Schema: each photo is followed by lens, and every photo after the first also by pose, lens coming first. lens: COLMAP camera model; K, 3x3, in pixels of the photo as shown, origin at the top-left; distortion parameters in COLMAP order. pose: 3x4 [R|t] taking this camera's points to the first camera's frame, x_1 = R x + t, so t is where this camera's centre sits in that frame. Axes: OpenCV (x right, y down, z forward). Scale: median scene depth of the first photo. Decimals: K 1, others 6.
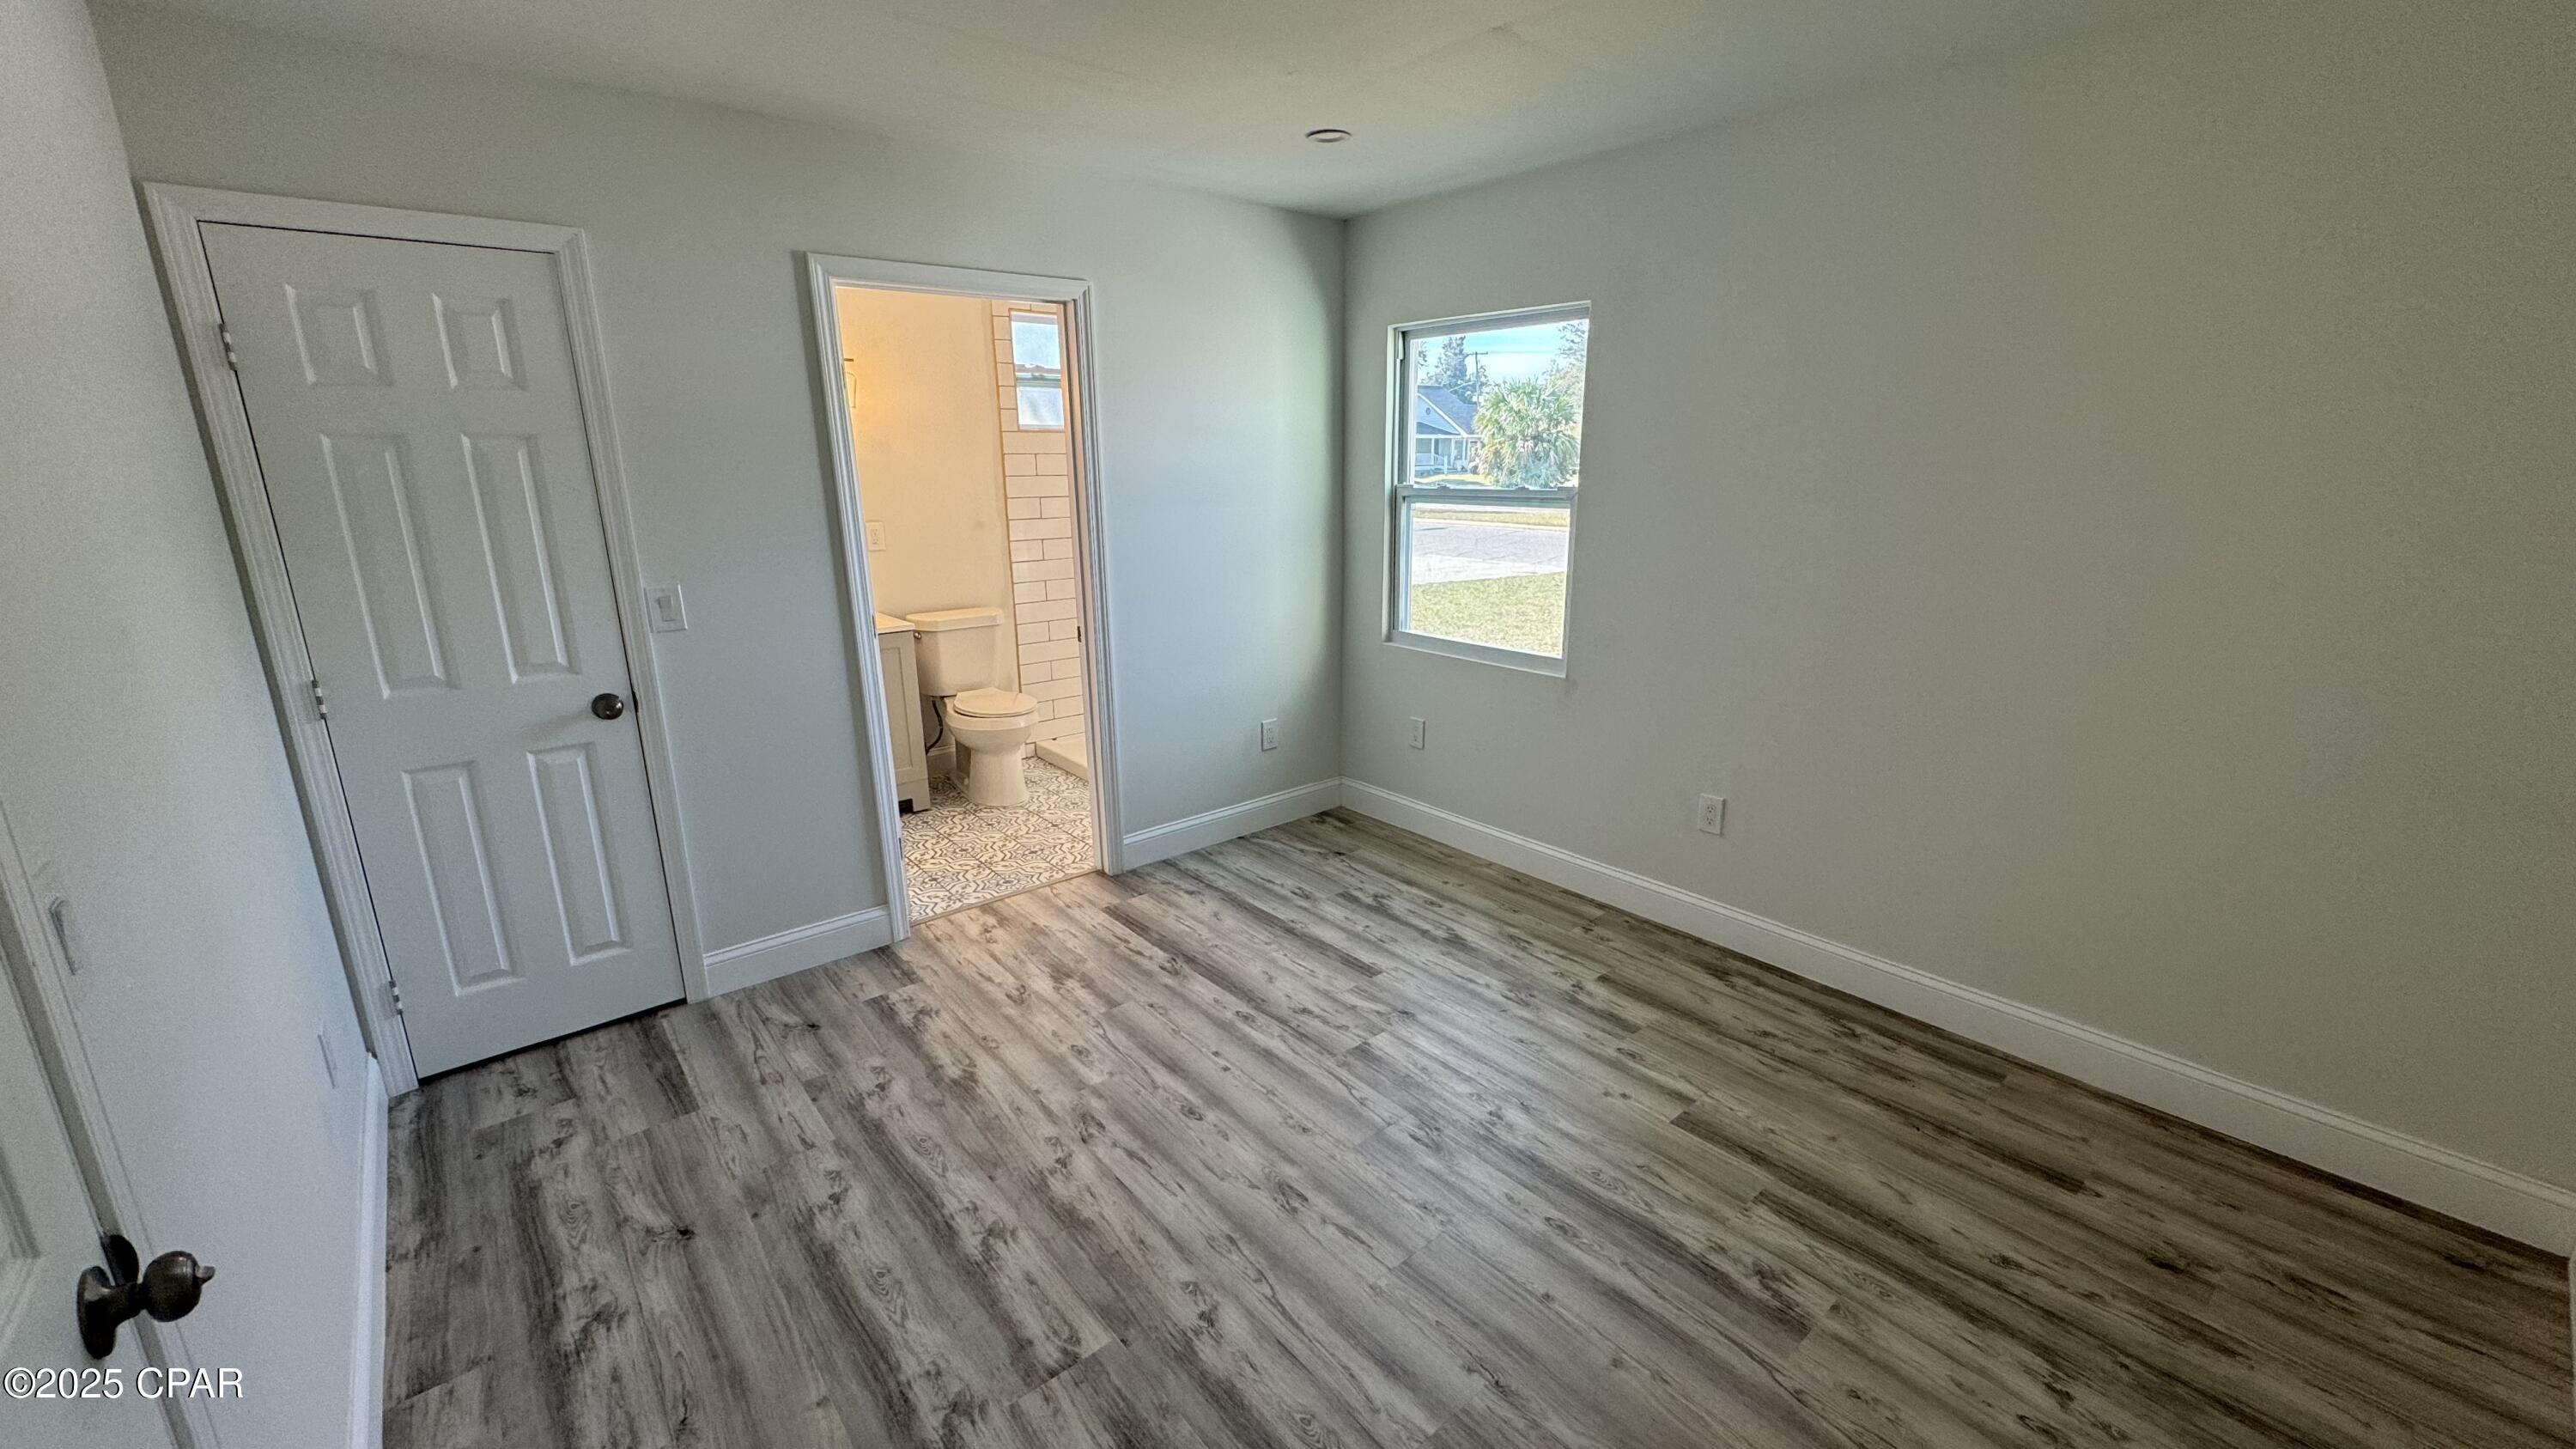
lens RADIAL K [[1032.2, 0, 1288.0], [0, 1032.2, 715.7], [0, 0, 1]] dist [-0.013003, -0.000369]
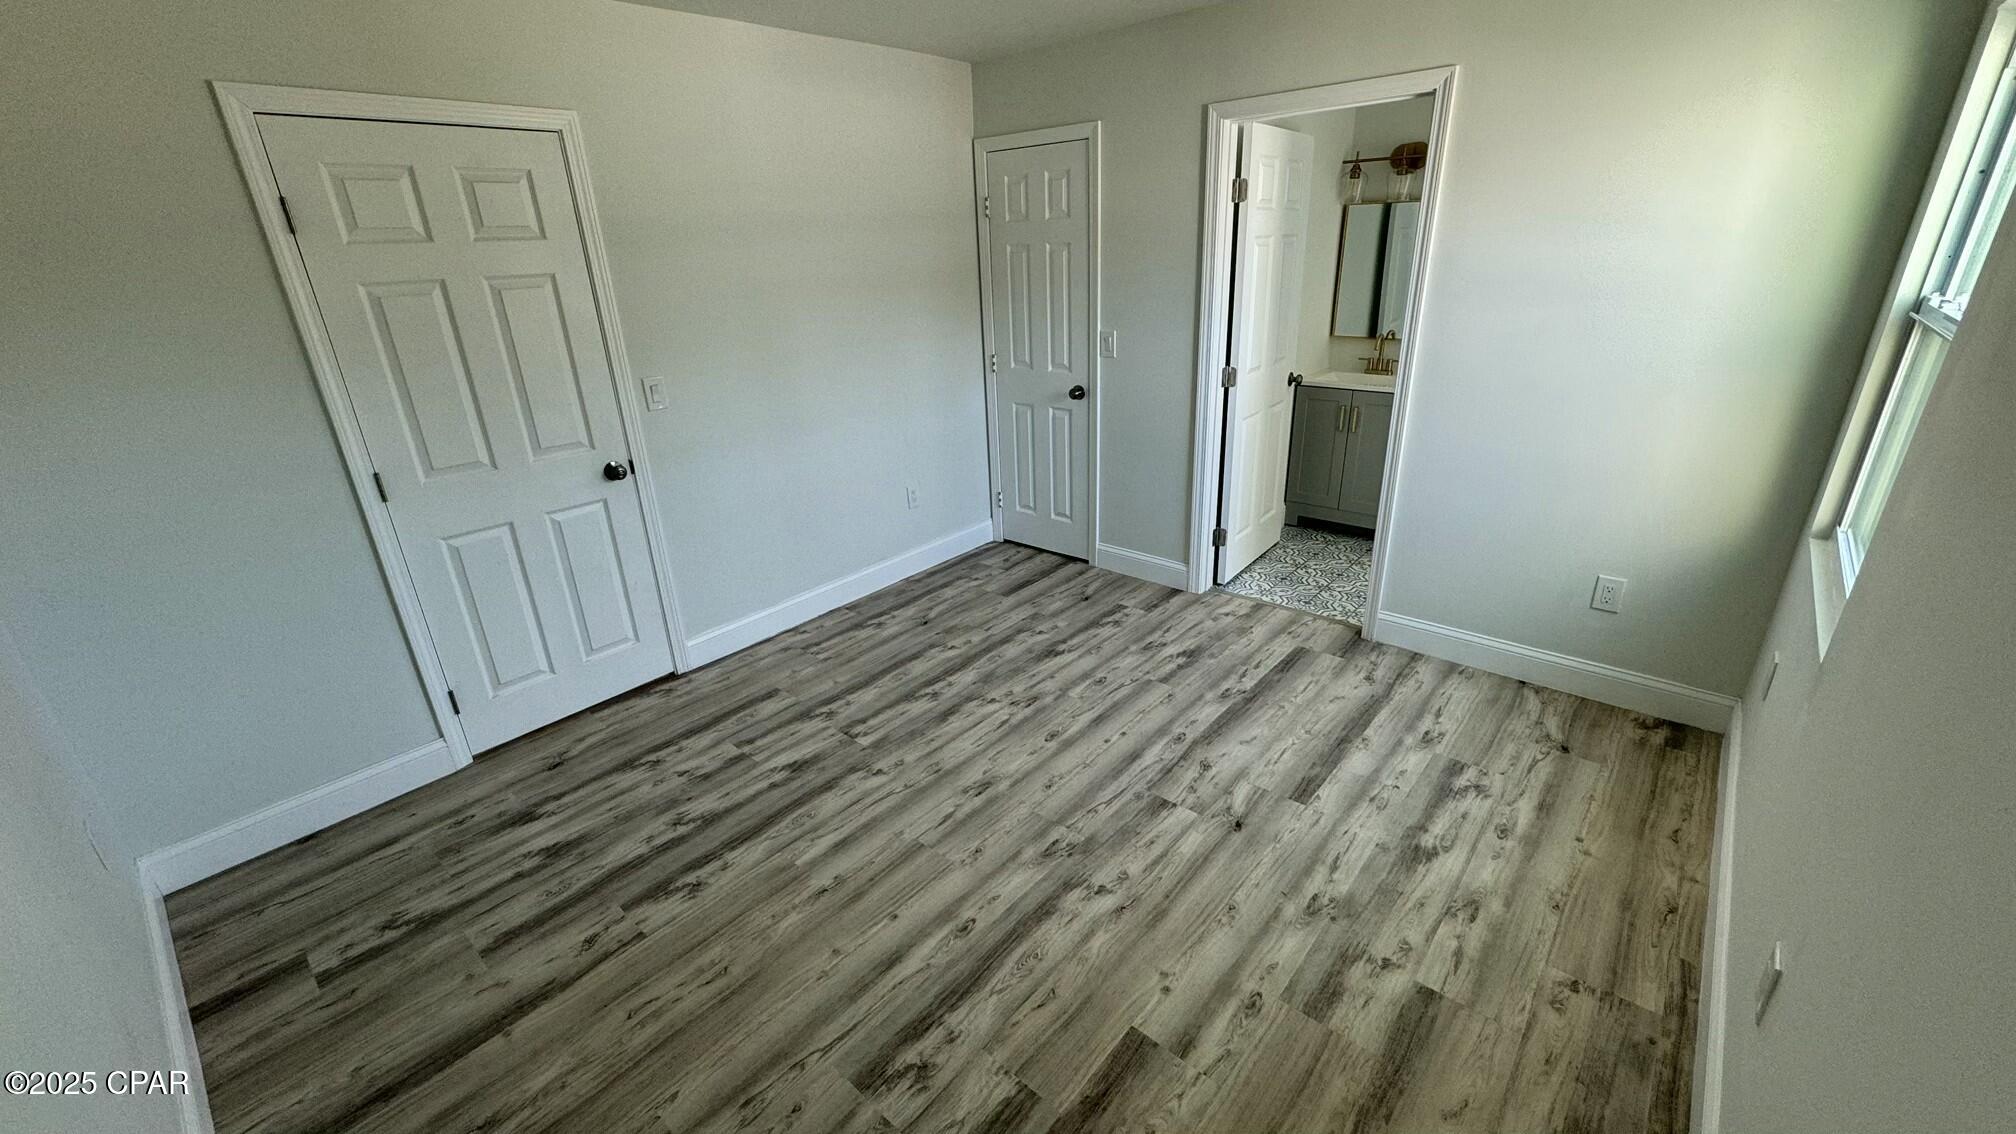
lens RADIAL K [[807.7, 0, 1016.9], [0, 807.7, 570.0], [0, 0, 1]] dist [-0.013003, -0.000369]
pose [[0.150788, 0.378579, -0.913204, 0.765363], [-0.209930, 0.914959, 0.344644, -0.191762], [0.966019, 0.139741, 0.217440, 0.598748]]
